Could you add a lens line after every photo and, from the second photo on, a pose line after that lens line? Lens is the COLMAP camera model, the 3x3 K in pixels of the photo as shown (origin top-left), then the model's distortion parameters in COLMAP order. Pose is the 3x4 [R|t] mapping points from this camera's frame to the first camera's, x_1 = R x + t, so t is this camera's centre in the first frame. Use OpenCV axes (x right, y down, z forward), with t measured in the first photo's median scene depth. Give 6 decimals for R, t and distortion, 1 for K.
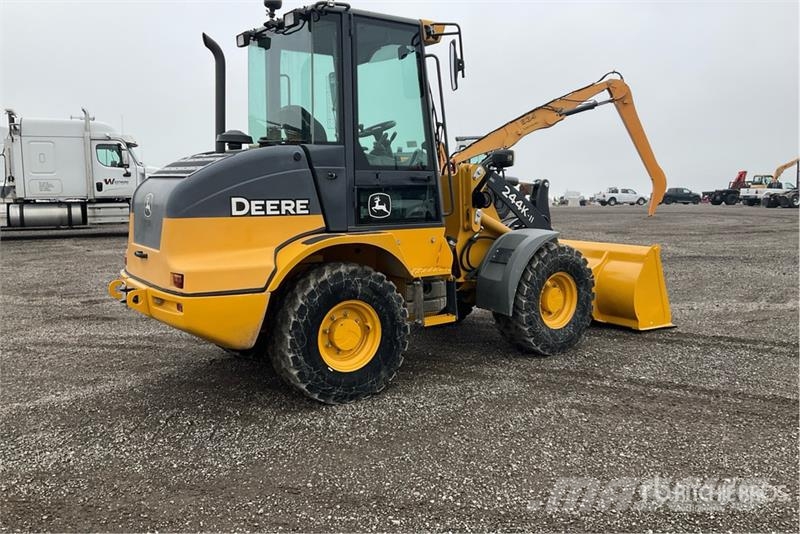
lens RADIAL K [[646.2, 0, 400.0], [0, 646.2, 267.0], [0, 0, 1]] dist [0.102826, -0.229152]
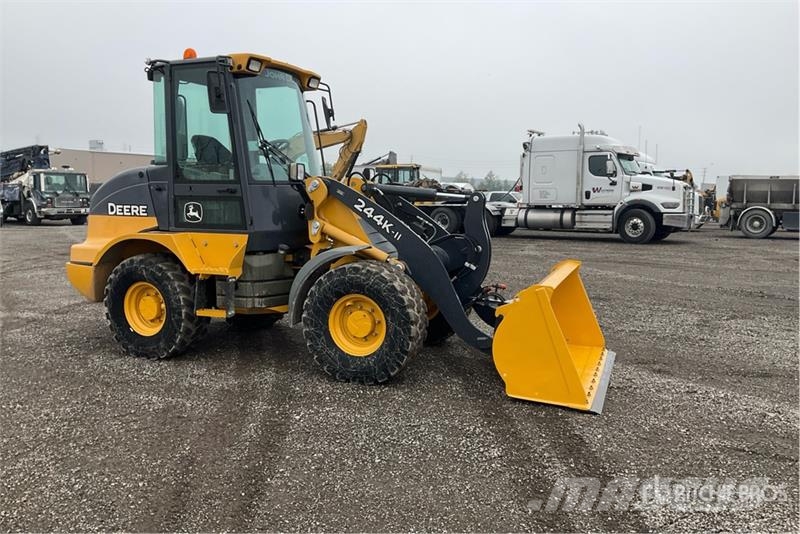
lens RADIAL K [[646.2, 0, 400.0], [0, 646.2, 267.0], [0, 0, 1]] dist [0.102826, -0.229152]
pose [[0.533235, 0.103999, -0.839550, 1.003666], [-0.112788, 0.992295, 0.051284, -0.080952], [0.838415, 0.067344, 0.540856, 0.540236]]
